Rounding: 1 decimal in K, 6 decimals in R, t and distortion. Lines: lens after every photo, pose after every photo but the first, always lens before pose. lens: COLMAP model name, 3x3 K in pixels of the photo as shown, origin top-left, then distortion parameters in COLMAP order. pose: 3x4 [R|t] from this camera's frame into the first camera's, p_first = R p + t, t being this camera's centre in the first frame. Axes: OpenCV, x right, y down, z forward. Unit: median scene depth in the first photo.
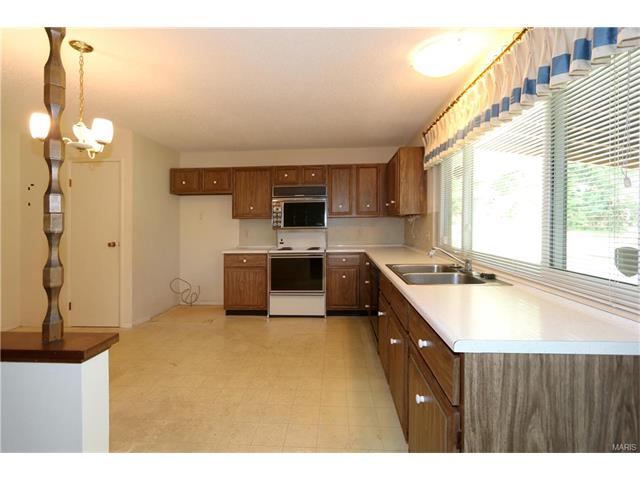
lens RADIAL K [[289.5, 0, 321.7], [0, 289.5, 226.4], [0, 0, 1]] dist [-0.000391, -0.000133]
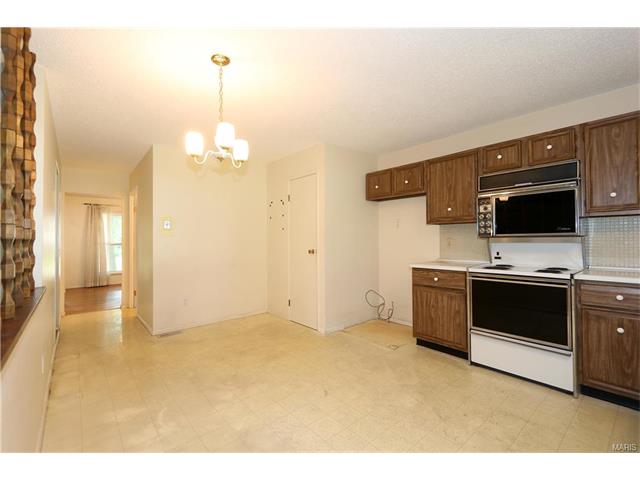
lens RADIAL K [[296.1, 0, 321.7], [0, 296.1, 230.4], [0, 0, 1]] dist [-0.002315, -0.000644]
pose [[0.696416, -0.016549, -0.717447, 0.079826], [0.003875, 0.999806, -0.019301, 0.004791], [0.717628, 0.010661, 0.696345, 0.235947]]
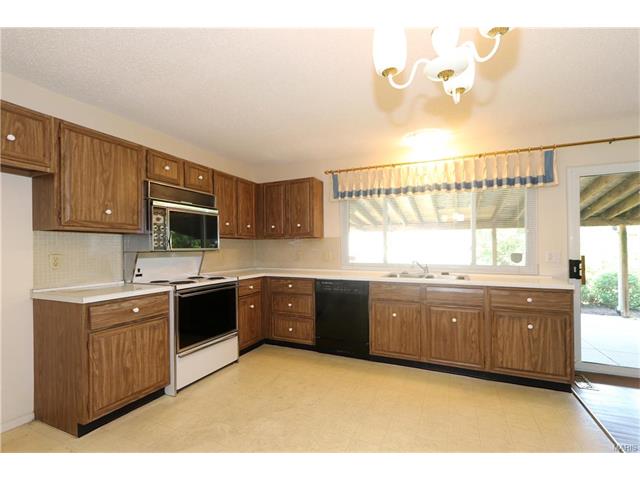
lens RADIAL K [[292.9, 0, 319.1], [0, 292.9, 251.2], [0, 0, 1]] dist [-0.000885, -0.000134]
pose [[0.346821, 0.001721, 0.937930, -0.630584], [0.007886, 0.999958, -0.004750, 0.013903], [-0.937898, 0.009044, 0.346792, 0.472277]]
